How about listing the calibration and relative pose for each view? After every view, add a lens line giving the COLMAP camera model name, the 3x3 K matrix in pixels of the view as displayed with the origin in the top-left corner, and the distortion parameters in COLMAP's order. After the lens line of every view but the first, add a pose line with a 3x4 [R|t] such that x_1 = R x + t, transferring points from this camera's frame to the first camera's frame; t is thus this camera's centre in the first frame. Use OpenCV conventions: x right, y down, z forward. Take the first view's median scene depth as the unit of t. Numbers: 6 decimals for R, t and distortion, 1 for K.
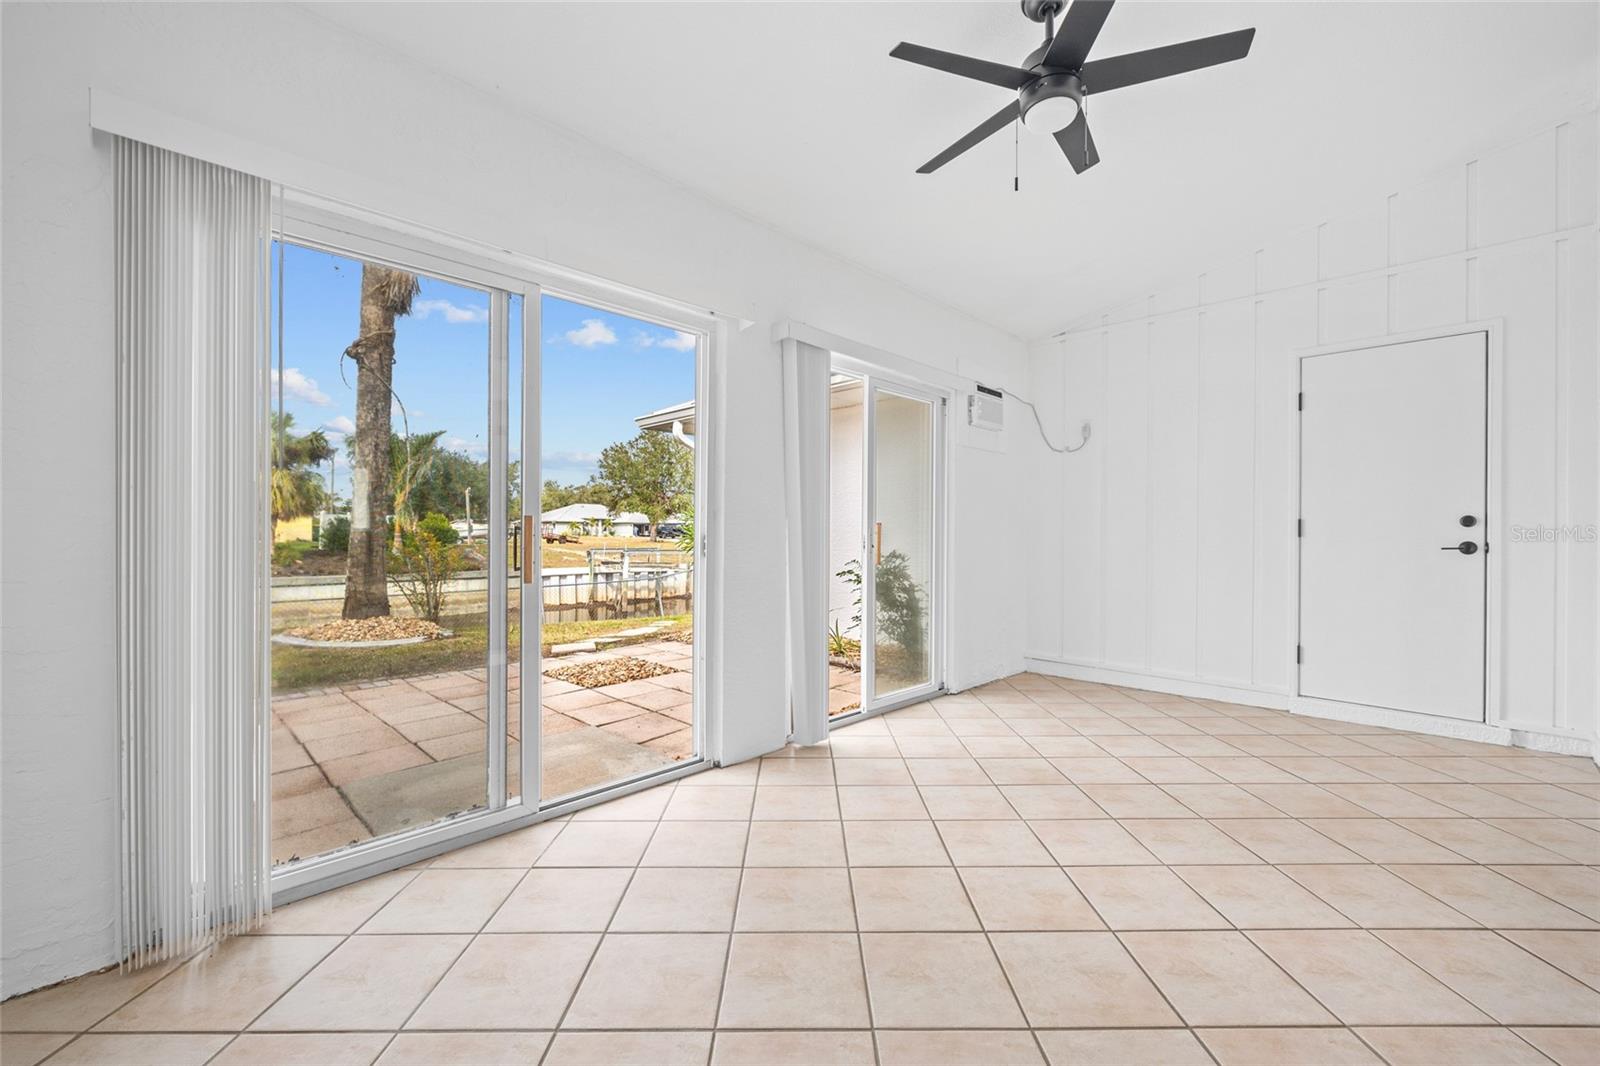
lens RADIAL K [[640.6, 0, 800.0], [0, 640.6, 533.0], [0, 0, 1]] dist [-0.003391, -0.000369]
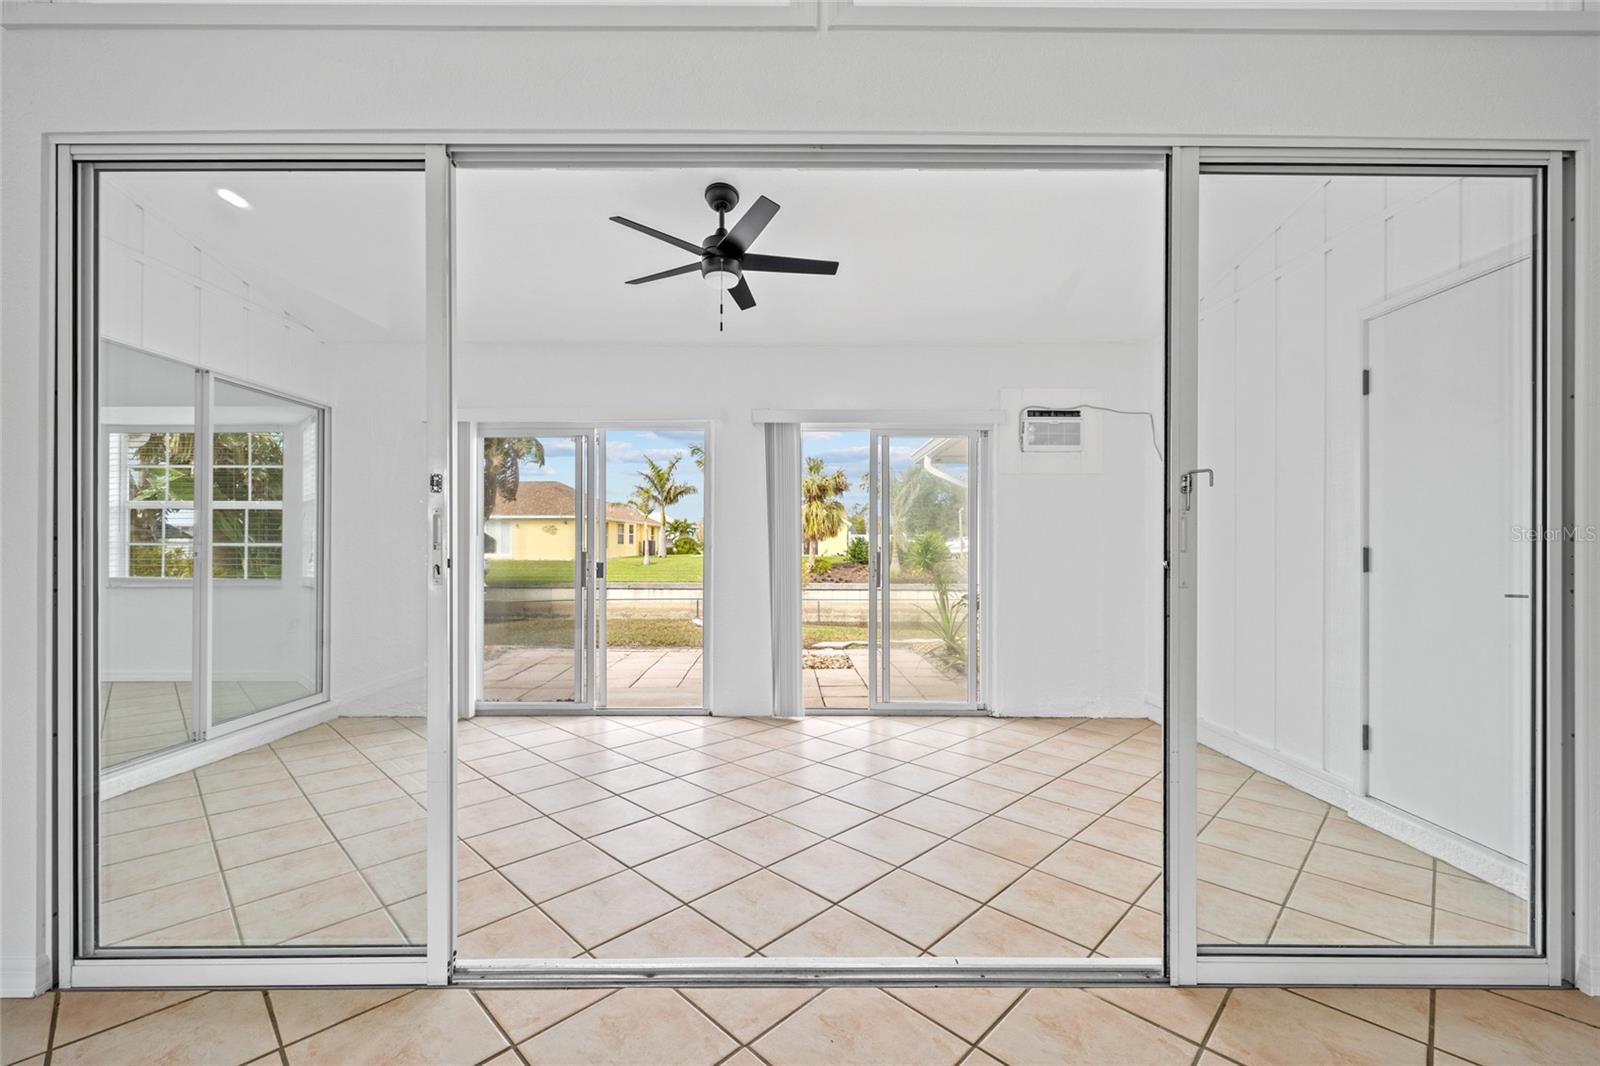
lens RADIAL K [[656.1, 0, 798.0], [0, 656.1, 542.1], [0, 0, 1]] dist [-0.000388, -0.000186]
pose [[0.710947, -0.007025, -0.703211, 0.653444], [0.000754, 0.999957, -0.009228, -0.016772], [0.703245, 0.006030, 0.710922, 0.025067]]
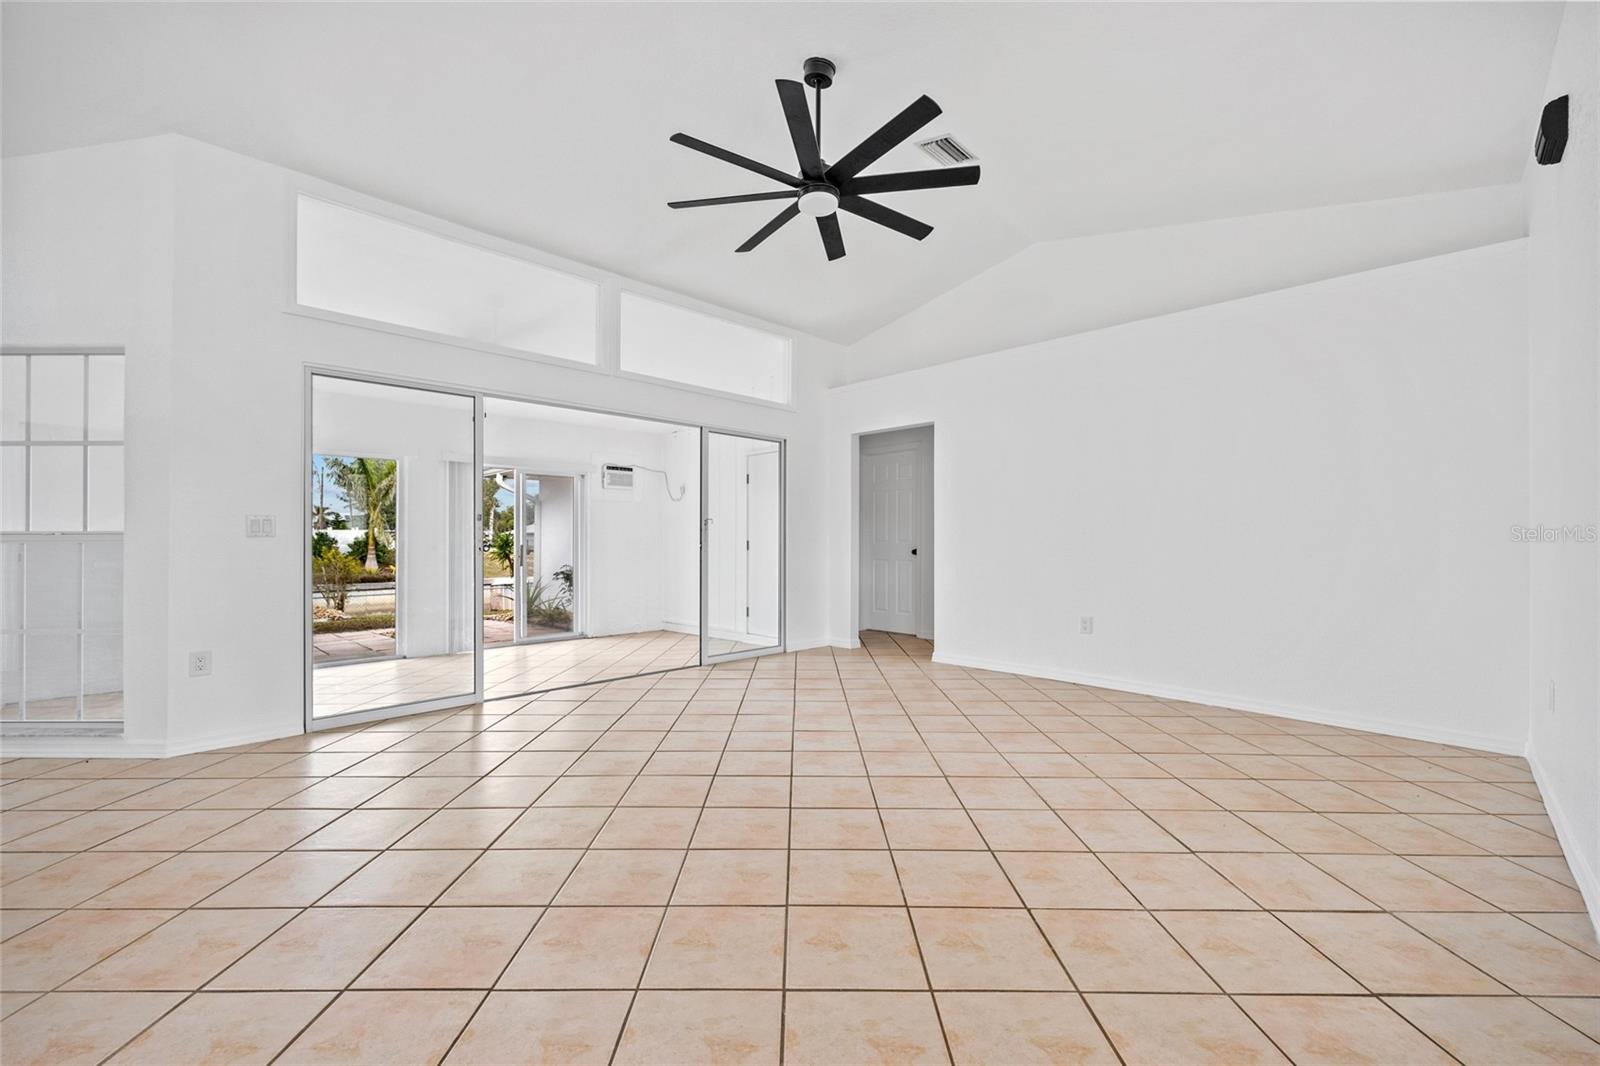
lens RADIAL K [[649.2, 0, 794.9], [0, 649.2, 536.8], [0, 0, 1]] dist [0.001256, 0.000193]
pose [[0.999920, -0.006652, -0.010721, 0.727683], [0.006558, 0.999940, -0.008786, -0.012399], [0.010778, 0.008715, 0.999904, -0.716129]]
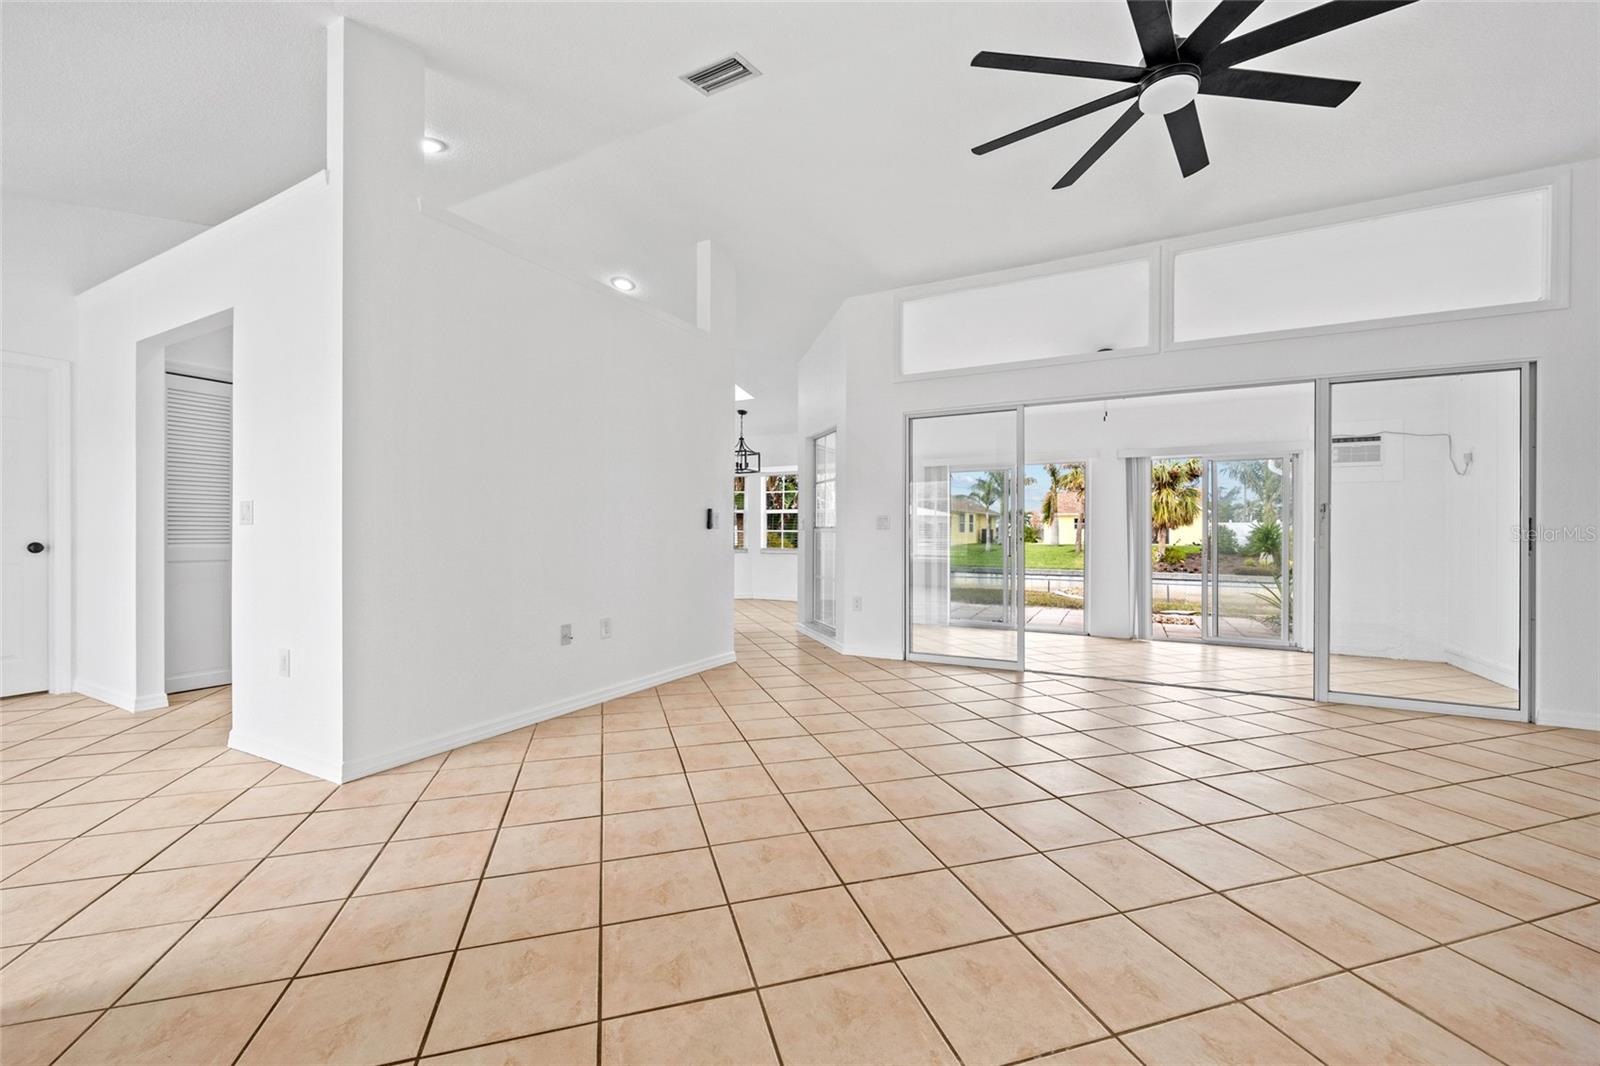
lens RADIAL K [[637.6, 0, 800.0], [0, 637.6, 533.0], [0, 0, 1]] dist [-0.000231, -0.000220]
pose [[0.291344, -0.002666, -0.956615, 1.139103], [-0.004744, 0.999980, -0.004232, -0.009912], [0.956607, 0.005771, 0.291325, -0.479378]]
